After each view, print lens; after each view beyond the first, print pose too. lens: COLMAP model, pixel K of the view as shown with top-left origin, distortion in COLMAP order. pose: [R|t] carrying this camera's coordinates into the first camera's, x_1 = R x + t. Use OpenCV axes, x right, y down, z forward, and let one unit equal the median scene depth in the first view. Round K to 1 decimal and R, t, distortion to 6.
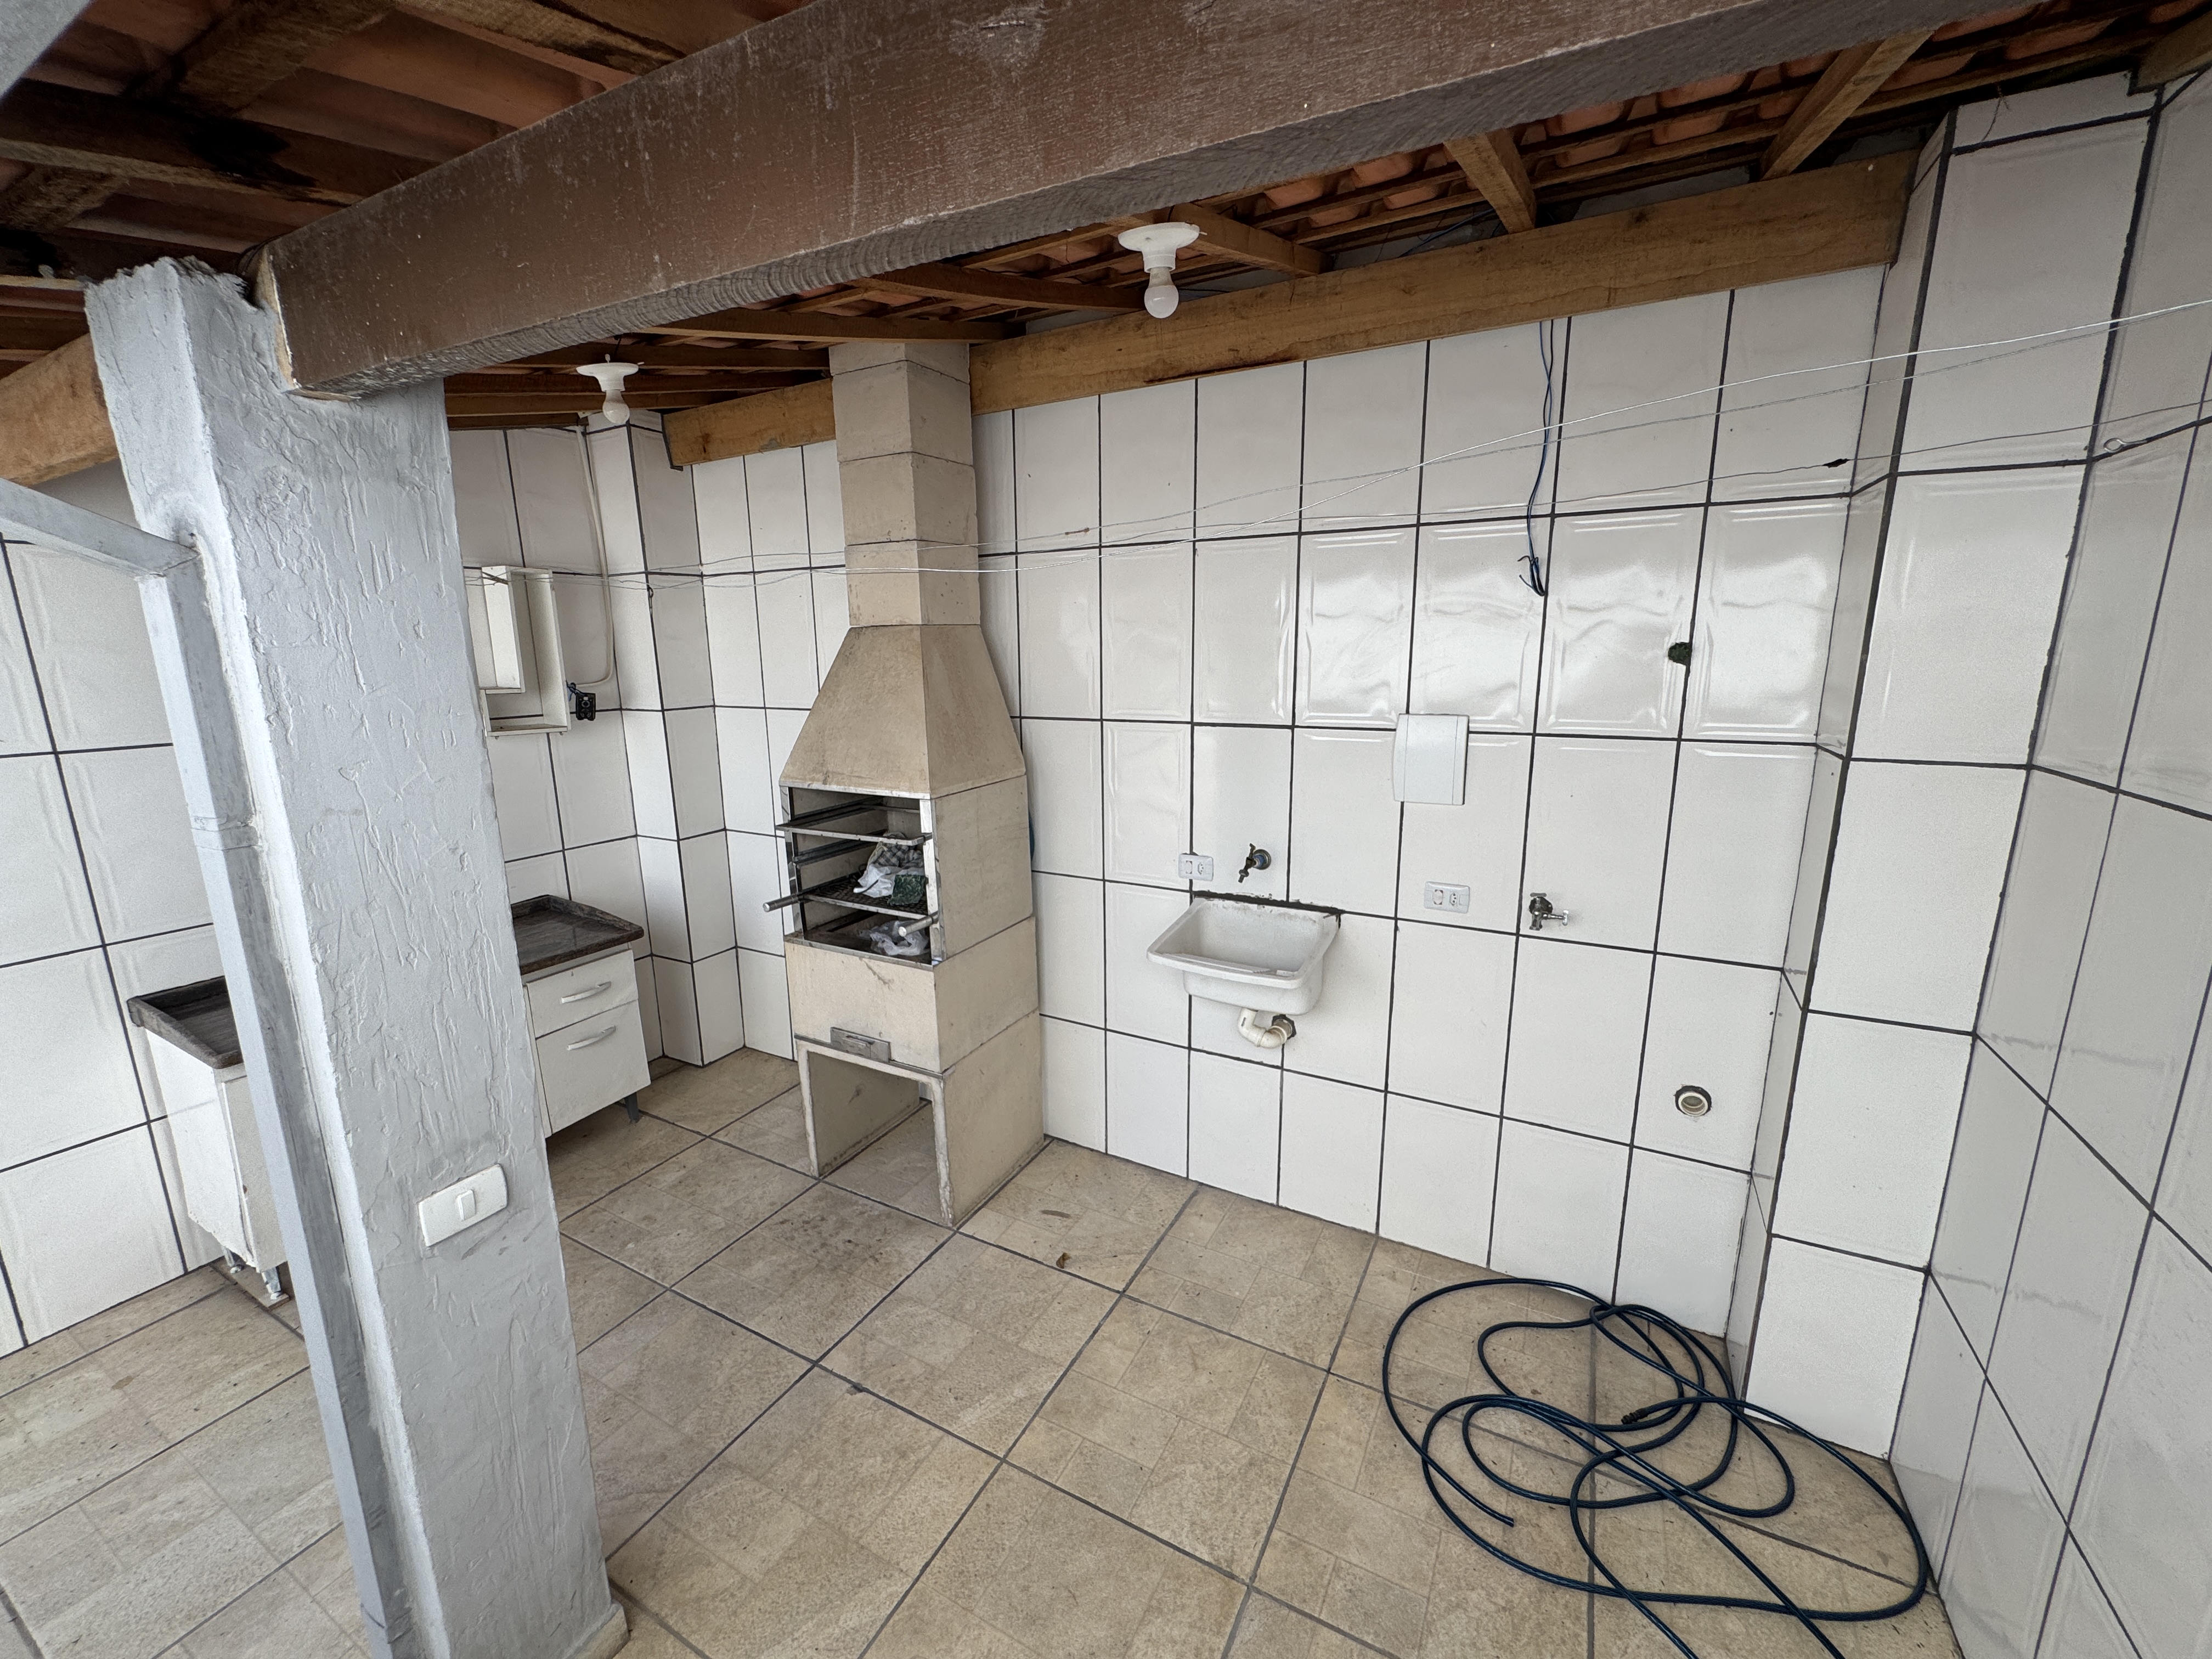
lens RADIAL K [[884.4, 0, 1101.8], [0, 884.4, 823.9], [0, 0, 1]] dist [-0.008303, 0.001388]
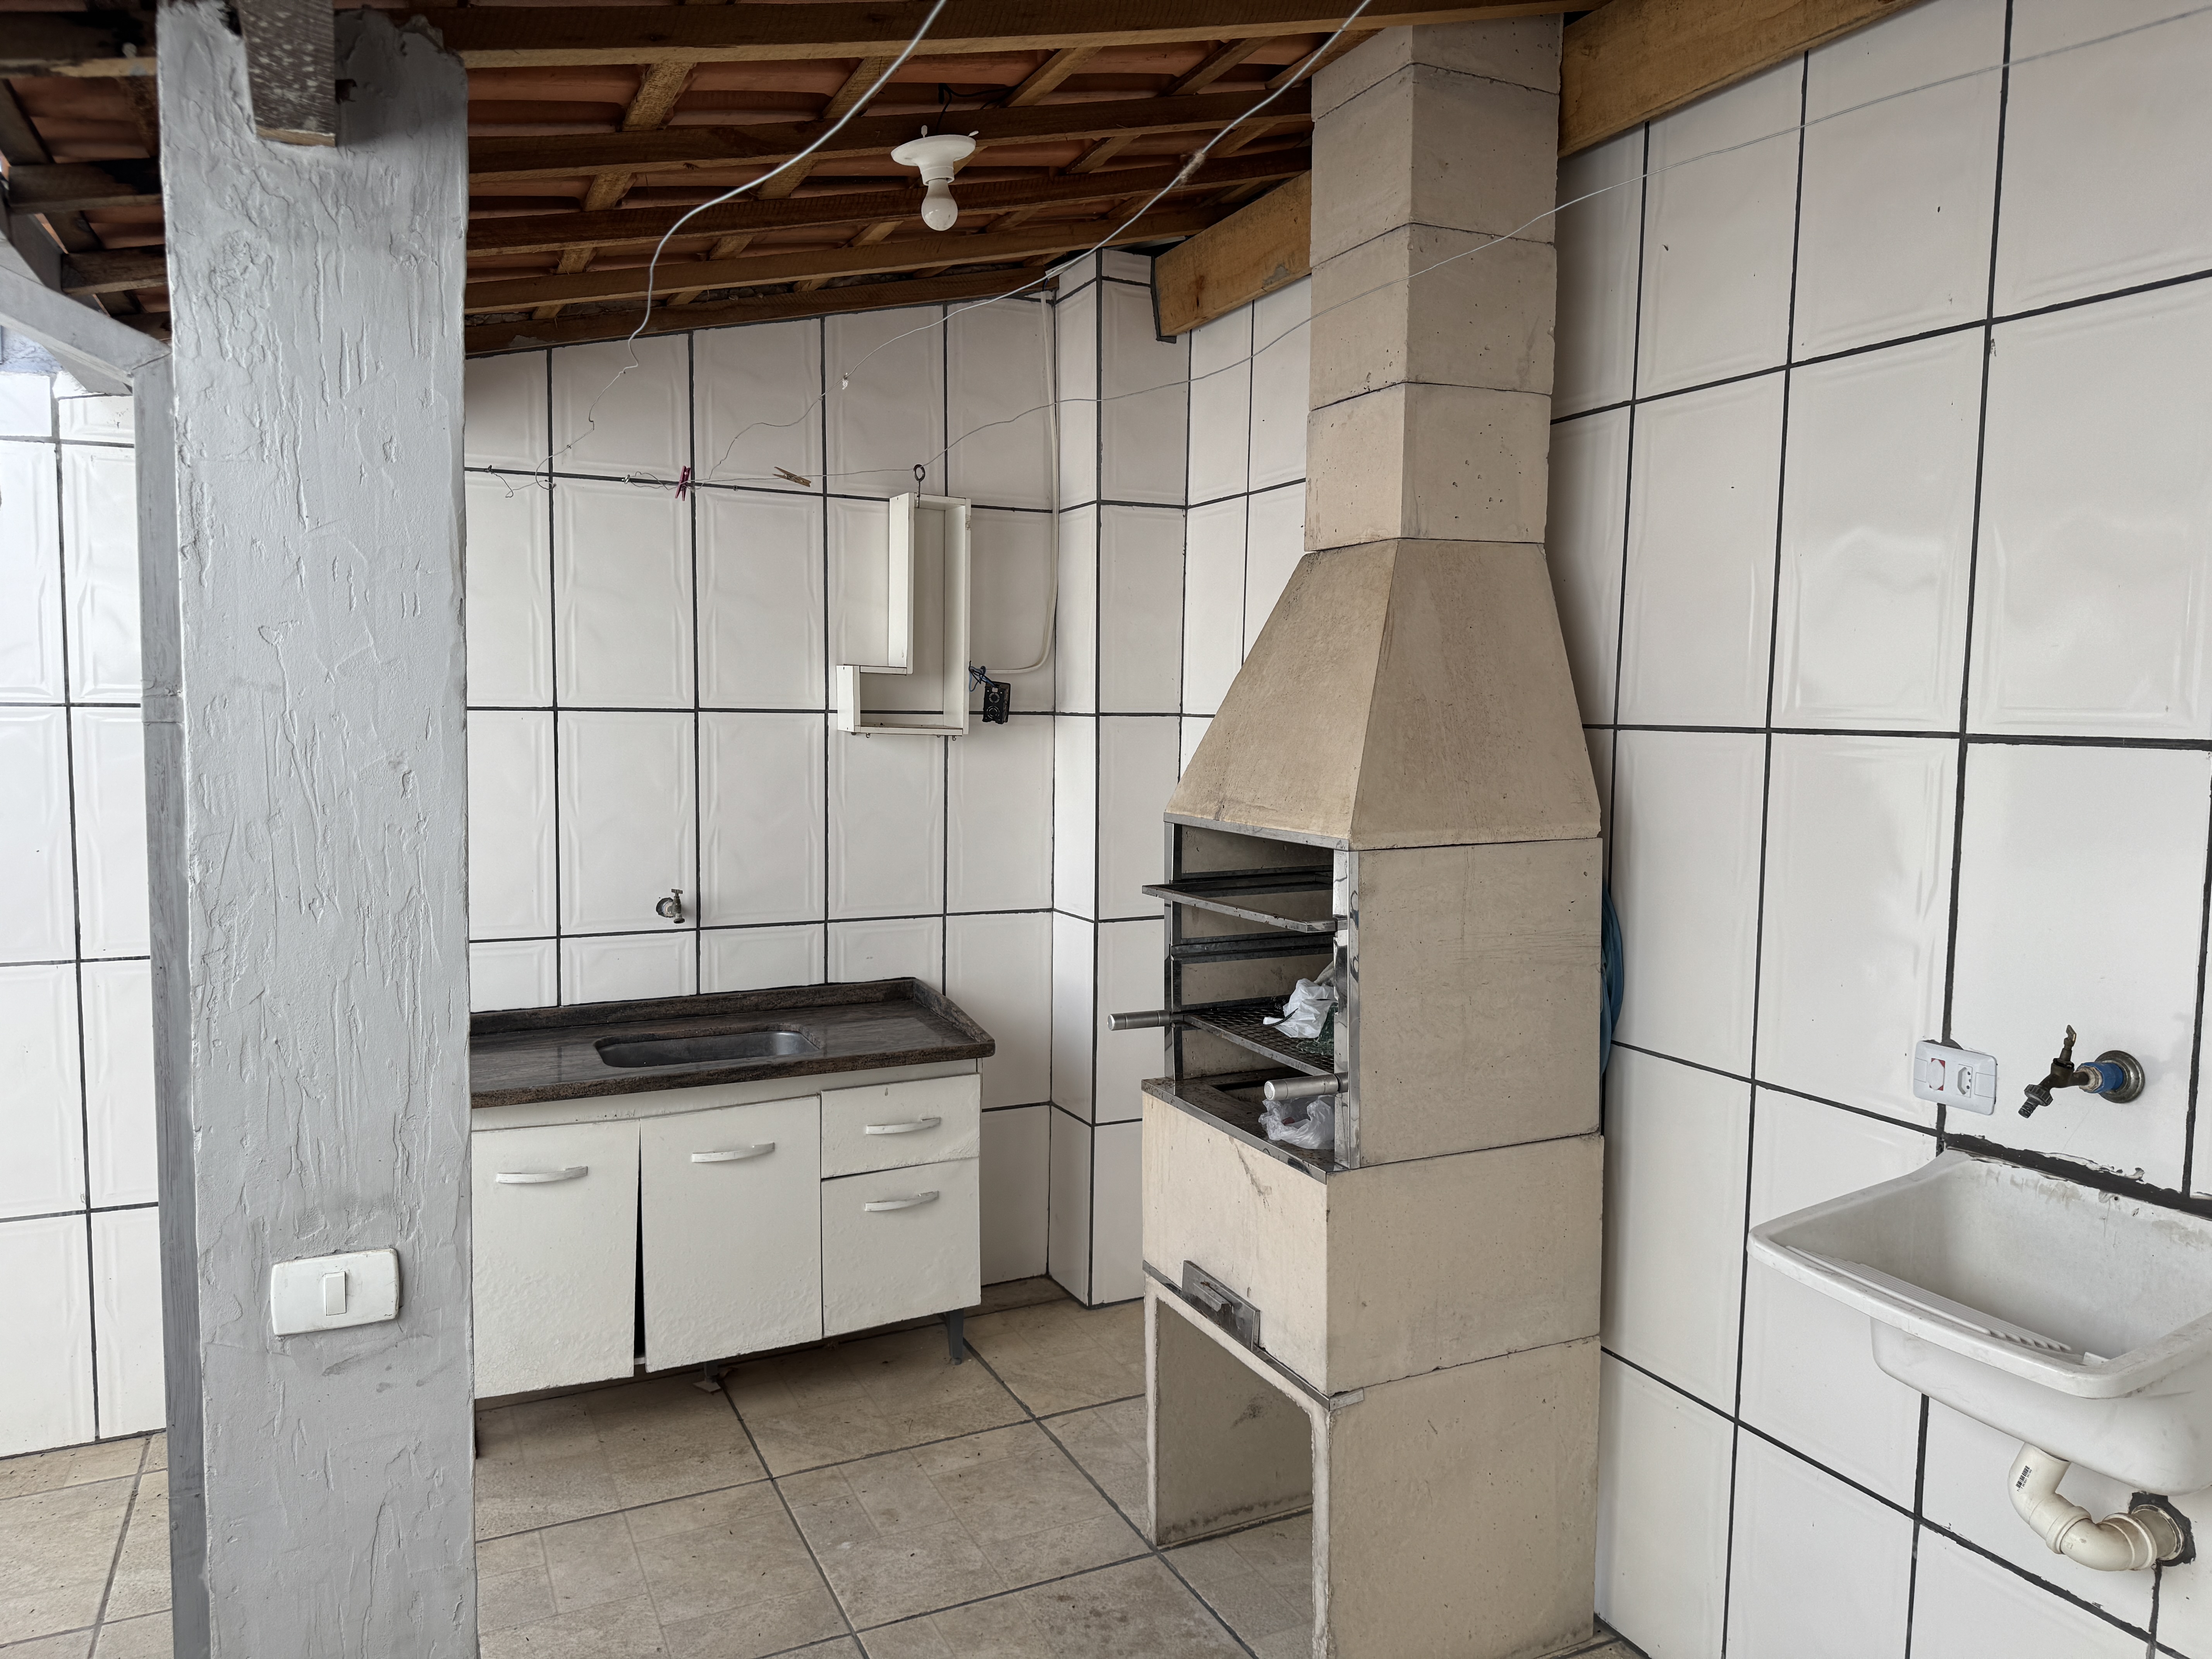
lens RADIAL K [[1548.2, 0, 1114.1], [0, 1548.2, 817.8], [0, 0, 1]] dist [0.049035, -0.066757]
pose [[0.813621, 0.067051, -0.577517, 0.210014], [-0.138522, 0.987078, -0.080551, 0.044069], [0.564653, 0.145536, 0.812395, 0.156132]]
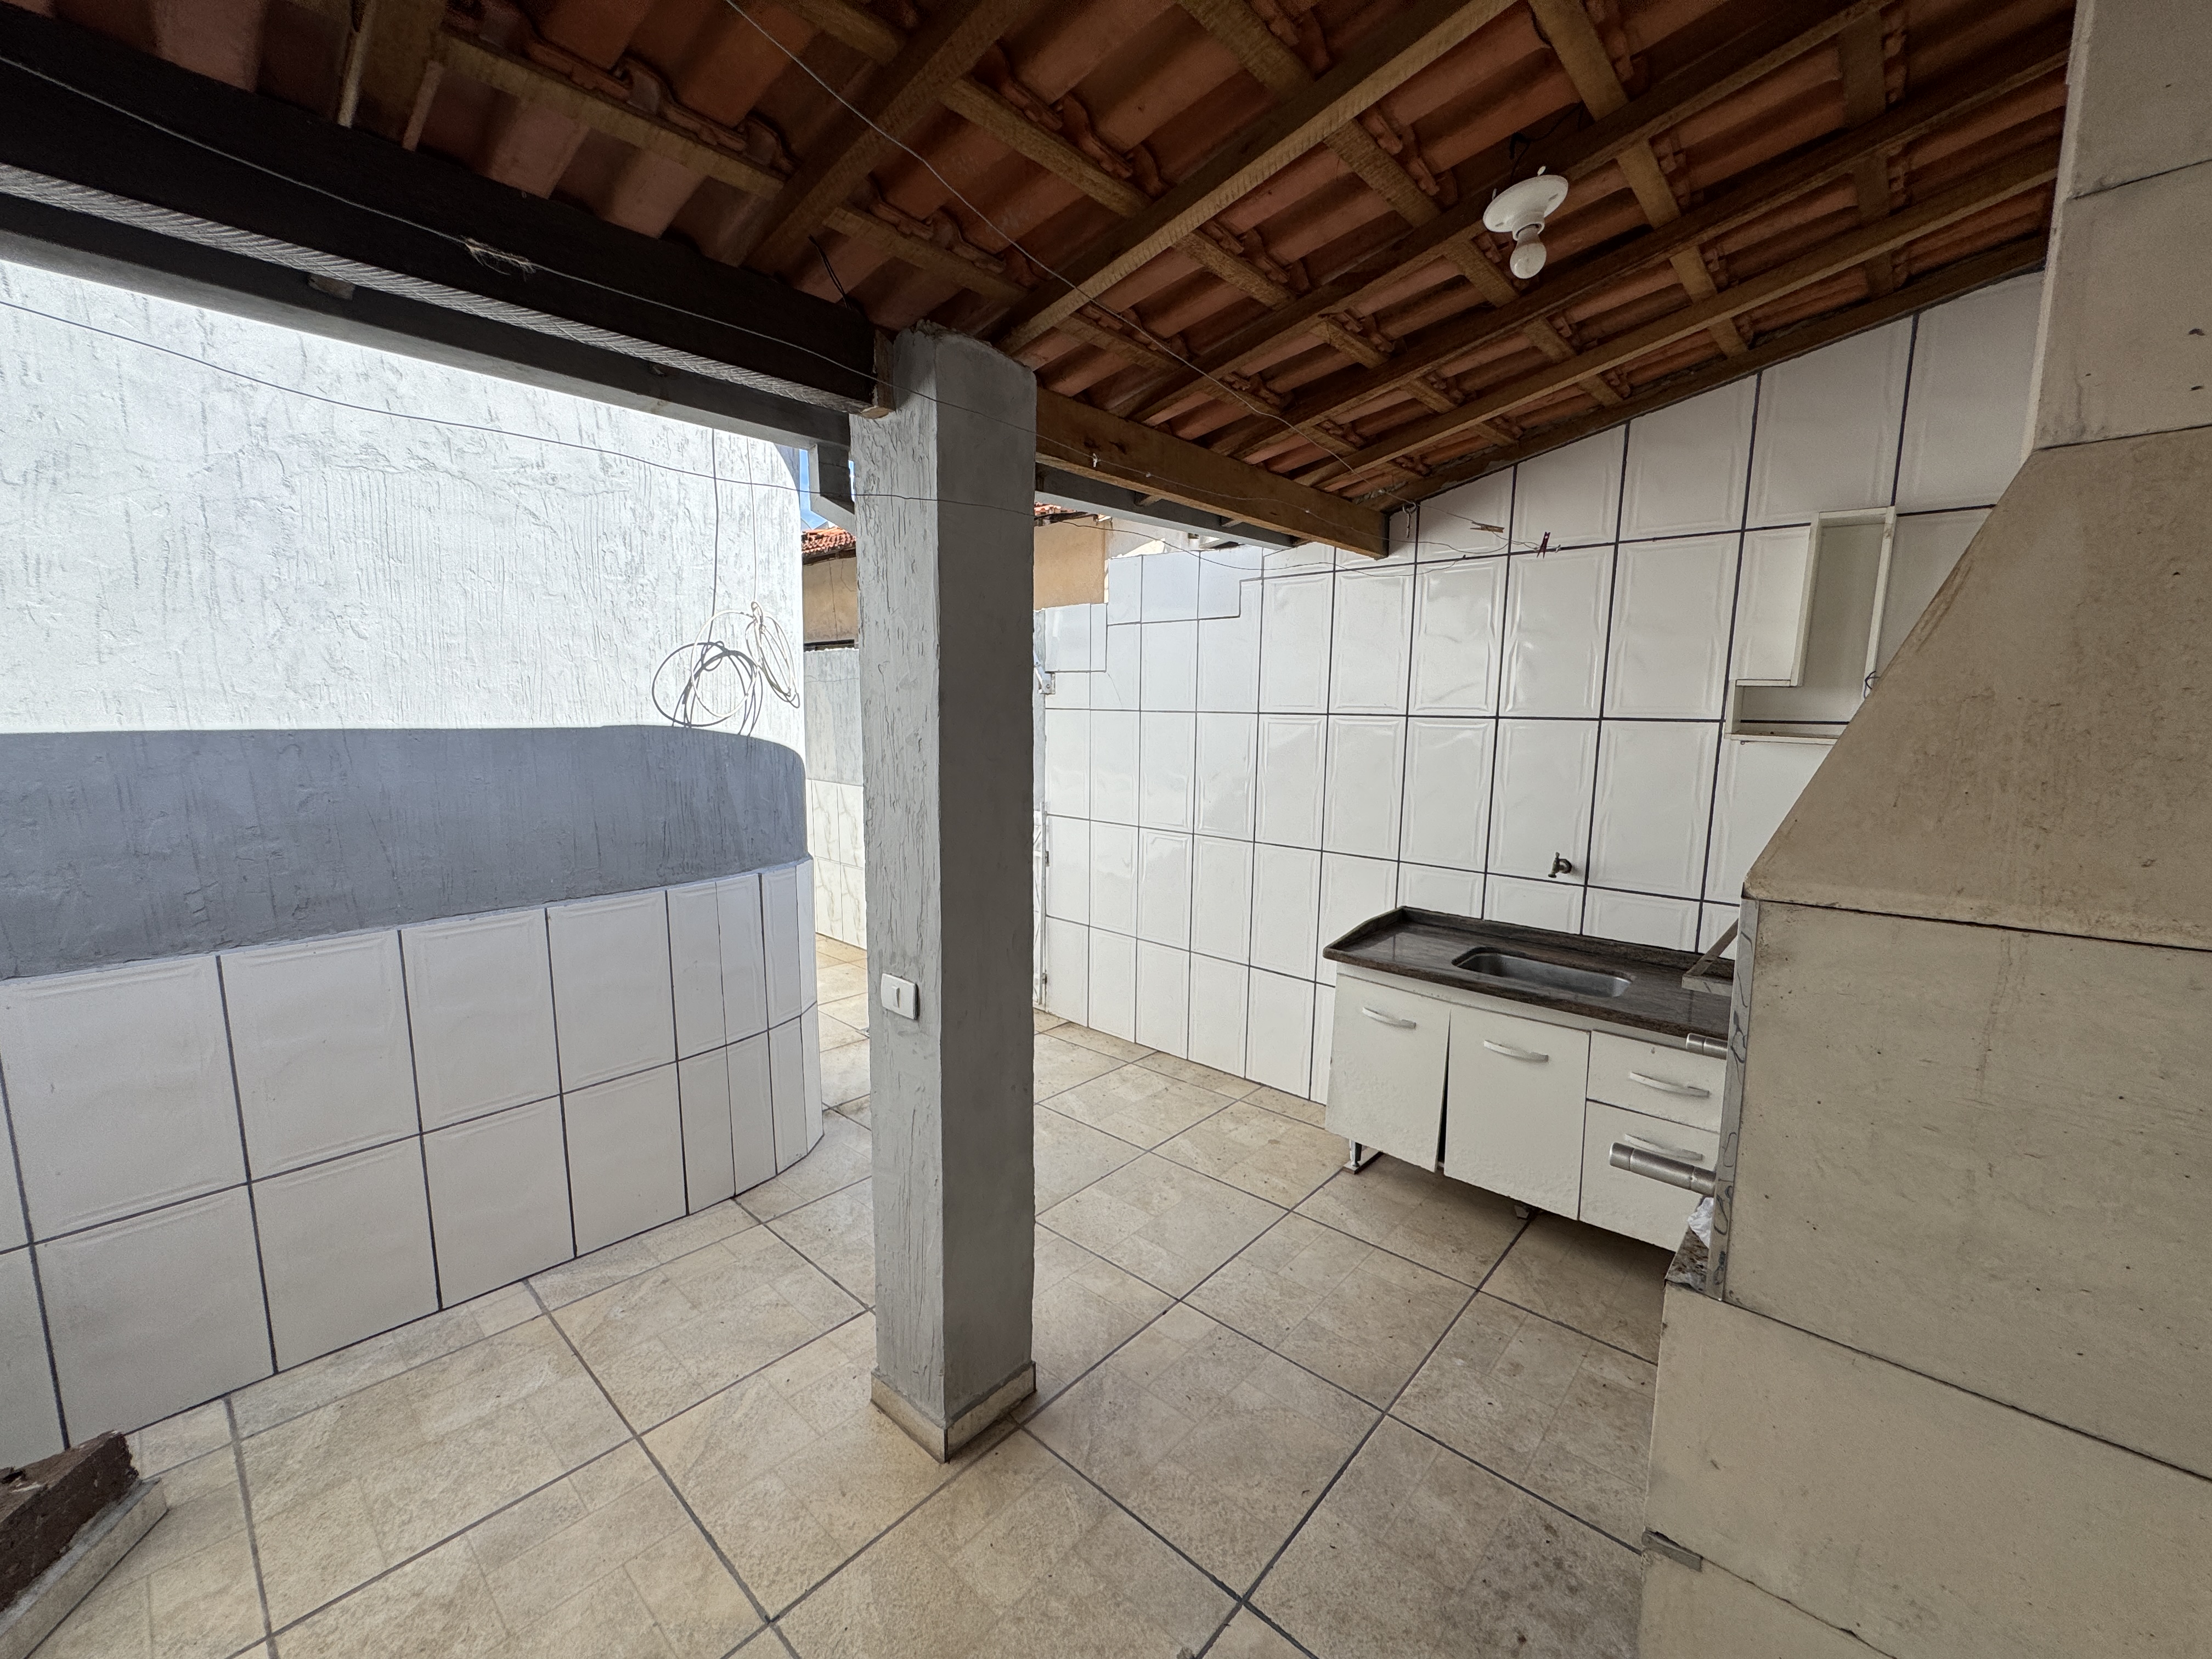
lens RADIAL K [[884.4, 0, 1103.8], [0, 884.4, 828.4], [0, 0, 1]] dist [-0.008303, 0.001388]
pose [[-0.227735, 0.144152, -0.962994, 0.236705], [-0.204901, 0.959742, 0.192122, -0.070145], [0.951920, 0.241071, -0.189029, 0.741700]]
